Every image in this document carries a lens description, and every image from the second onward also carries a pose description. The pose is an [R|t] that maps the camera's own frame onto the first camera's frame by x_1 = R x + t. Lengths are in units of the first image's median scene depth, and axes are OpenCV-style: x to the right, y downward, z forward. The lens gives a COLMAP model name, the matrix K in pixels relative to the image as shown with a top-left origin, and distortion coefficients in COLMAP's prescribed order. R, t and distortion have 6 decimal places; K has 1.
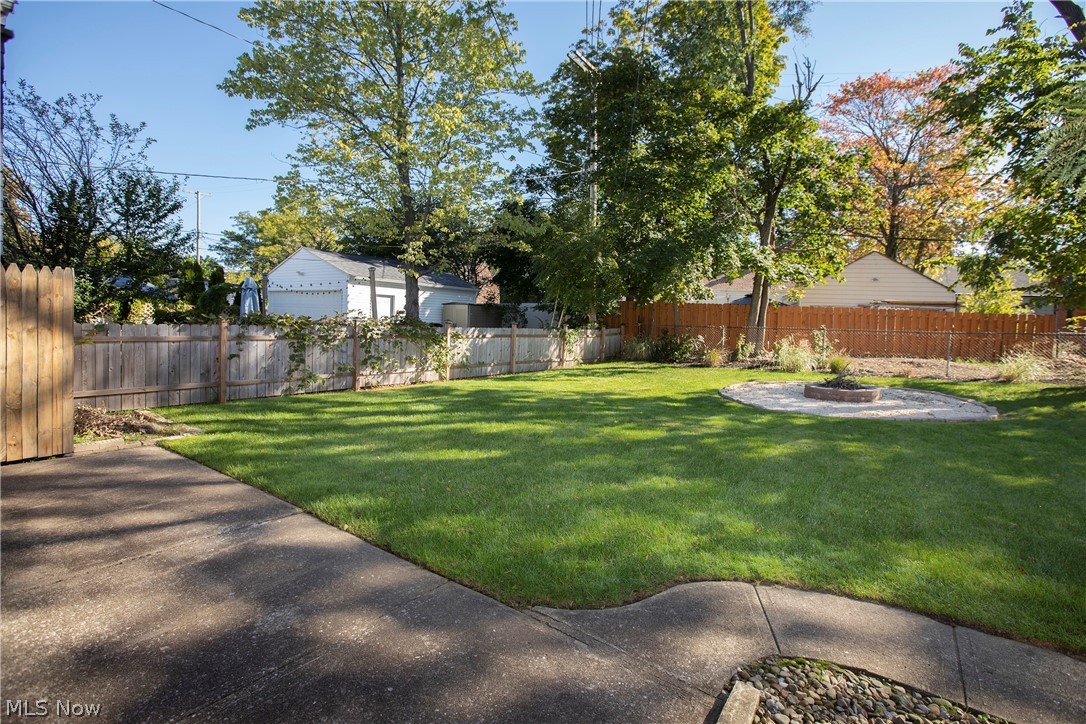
lens RADIAL K [[917.5, 0, 543.7], [0, 917.5, 333.0], [0, 0, 1]] dist [-0.183888, 0.247380]
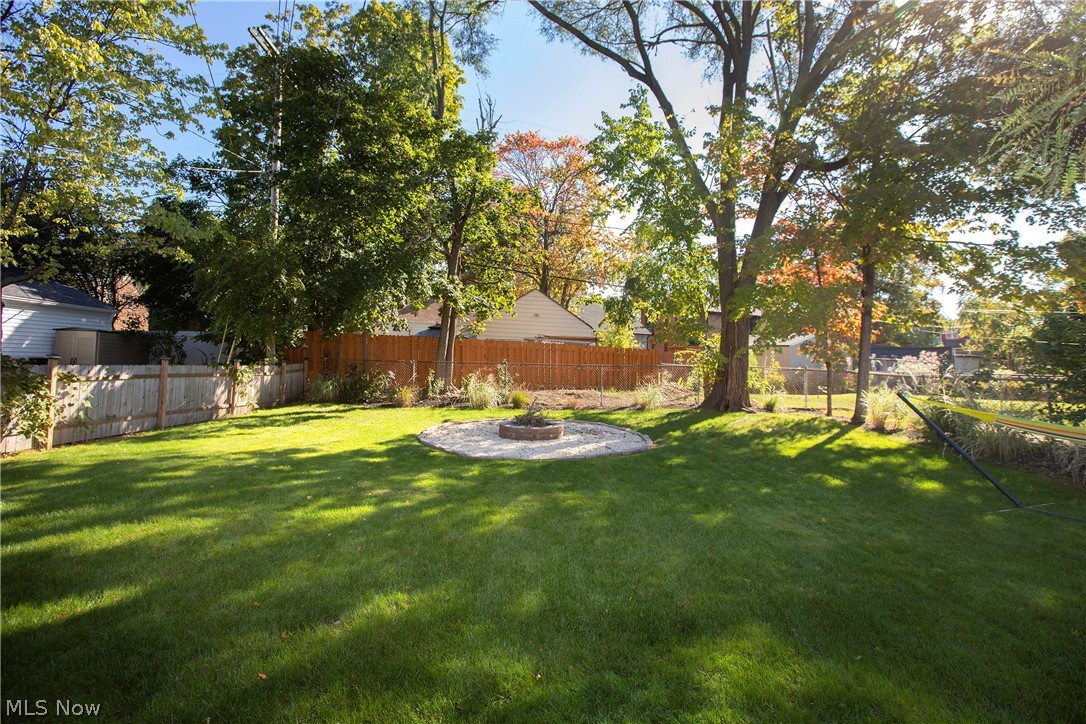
lens RADIAL K [[917.5, 0, 543.7], [0, 917.5, 333.0], [0, 0, 1]] dist [-0.183888, 0.247380]
pose [[0.937590, 0.019743, 0.347181, 0.001745], [-0.007717, 0.999322, -0.035990, -0.005352], [-0.347656, 0.031065, 0.937107, 0.166656]]
